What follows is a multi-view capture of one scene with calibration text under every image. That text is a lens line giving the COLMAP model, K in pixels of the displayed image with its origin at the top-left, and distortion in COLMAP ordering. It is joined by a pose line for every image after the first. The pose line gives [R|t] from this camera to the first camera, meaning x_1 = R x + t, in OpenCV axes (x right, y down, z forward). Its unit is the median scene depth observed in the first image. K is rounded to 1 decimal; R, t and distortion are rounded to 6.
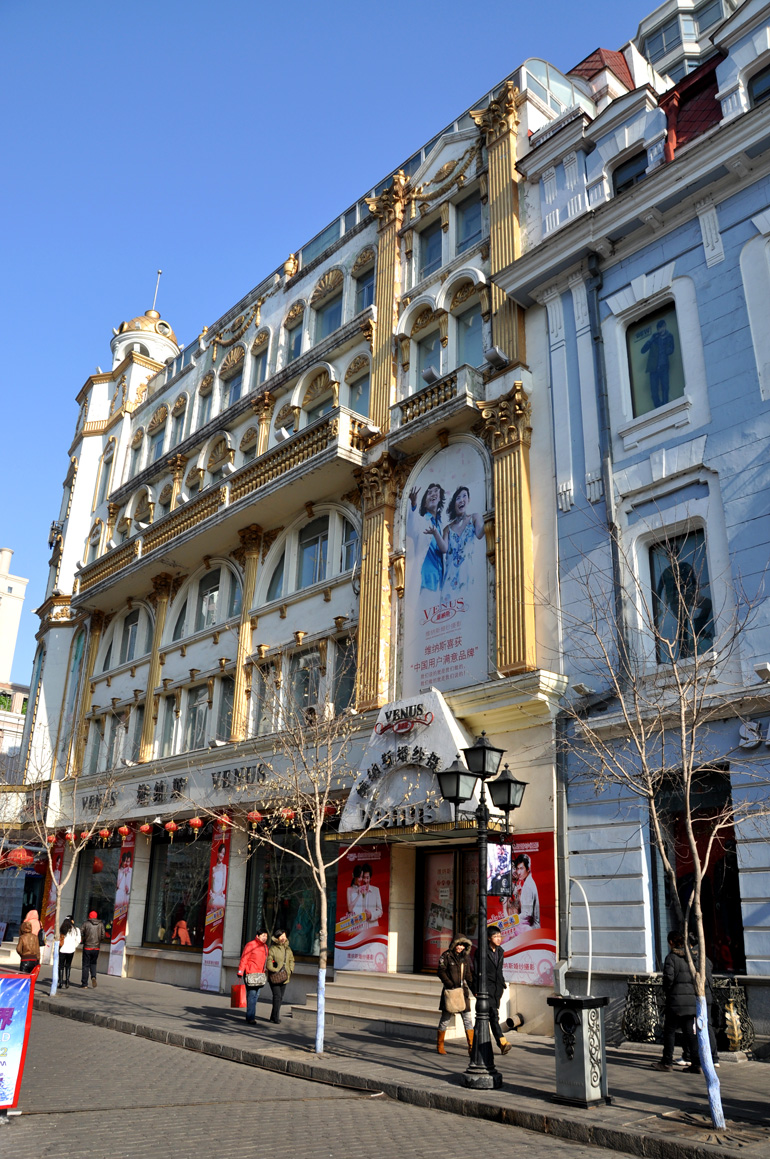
lens RADIAL K [[884.6, 0, 387.3], [0, 884.6, 580.3], [0, 0, 1]] dist [-0.045088, 0.005495]
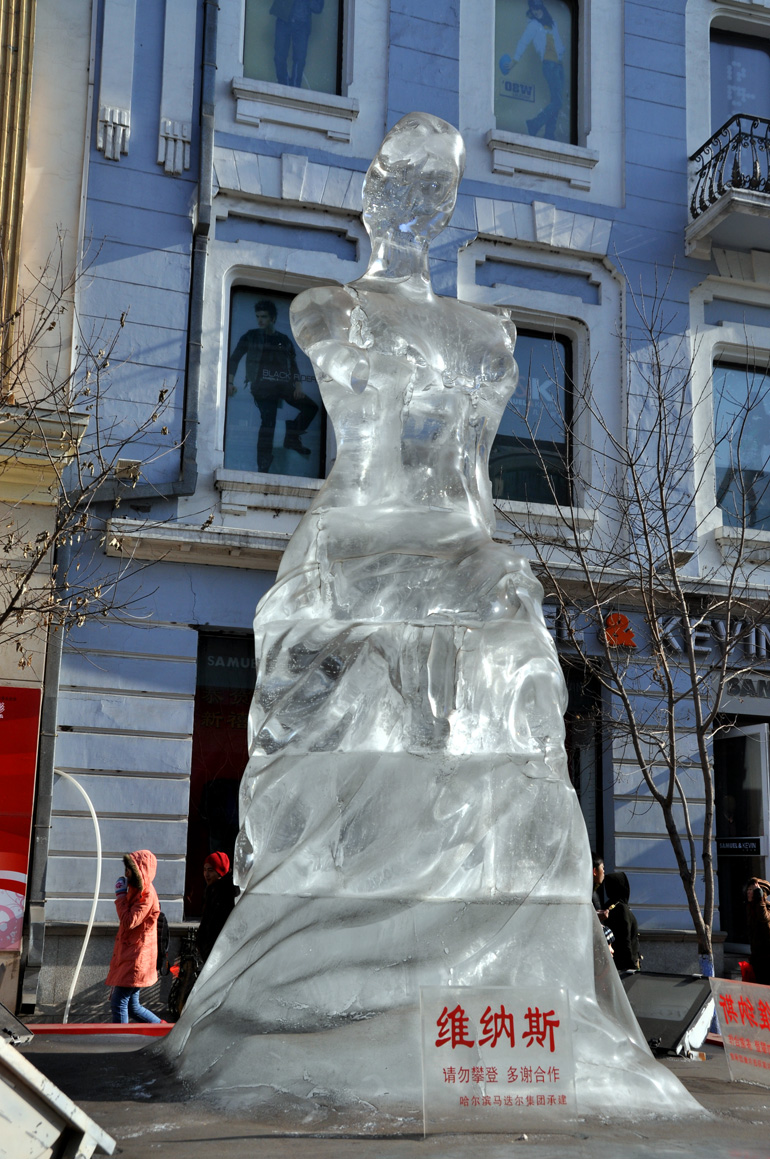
lens RADIAL K [[1372.9, 0, 384.2], [0, 1372.9, 578.3], [0, 0, 1]] dist [0.145832, 0.000000]
pose [[0.413996, 0.214243, 0.884707, -0.539105], [-0.339264, 0.938198, -0.068439, 0.206317], [-0.844694, -0.271815, 0.461096, 0.421085]]
